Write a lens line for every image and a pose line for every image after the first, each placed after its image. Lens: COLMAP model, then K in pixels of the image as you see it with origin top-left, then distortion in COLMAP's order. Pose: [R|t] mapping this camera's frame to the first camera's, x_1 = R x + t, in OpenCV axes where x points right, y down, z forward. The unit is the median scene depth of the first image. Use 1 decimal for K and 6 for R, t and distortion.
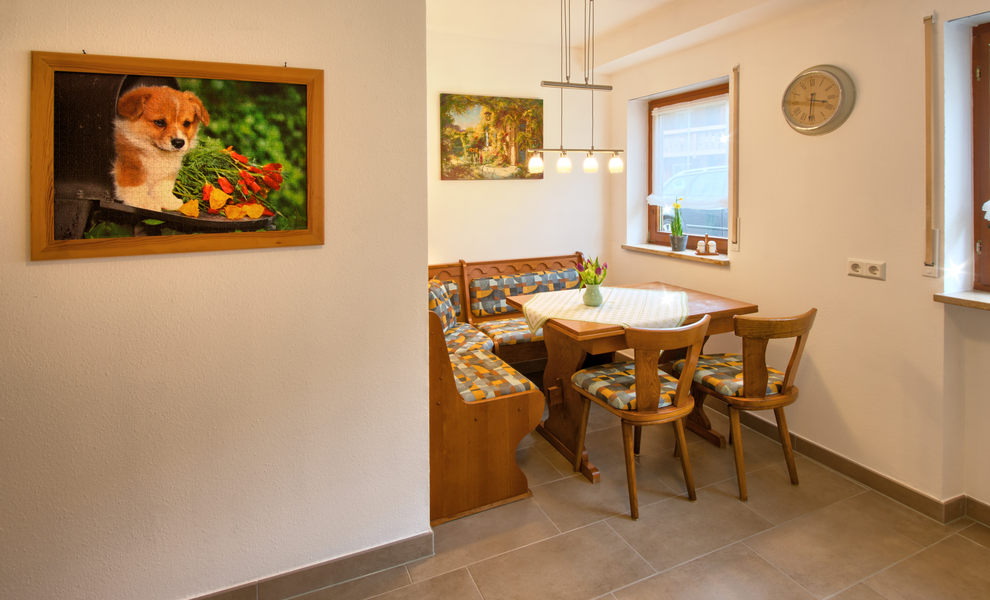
lens RADIAL K [[470.6, 0, 496.2], [0, 470.6, 268.4], [0, 0, 1]] dist [-0.000745, -0.000198]
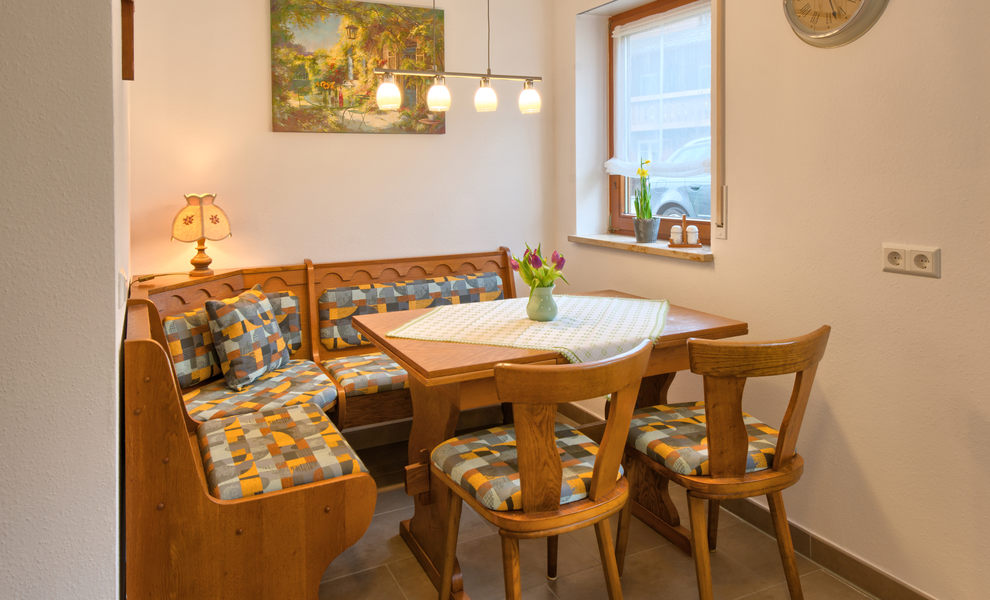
lens RADIAL K [[661.3, 0, 494.1], [0, 661.3, 278.0], [0, 0, 1]] dist [0.029752, 0.001412]
pose [[0.997897, -0.009940, 0.064049, 0.127762], [0.010390, 0.999924, -0.006701, 0.016286], [-0.063977, 0.007352, 0.997924, 0.112600]]
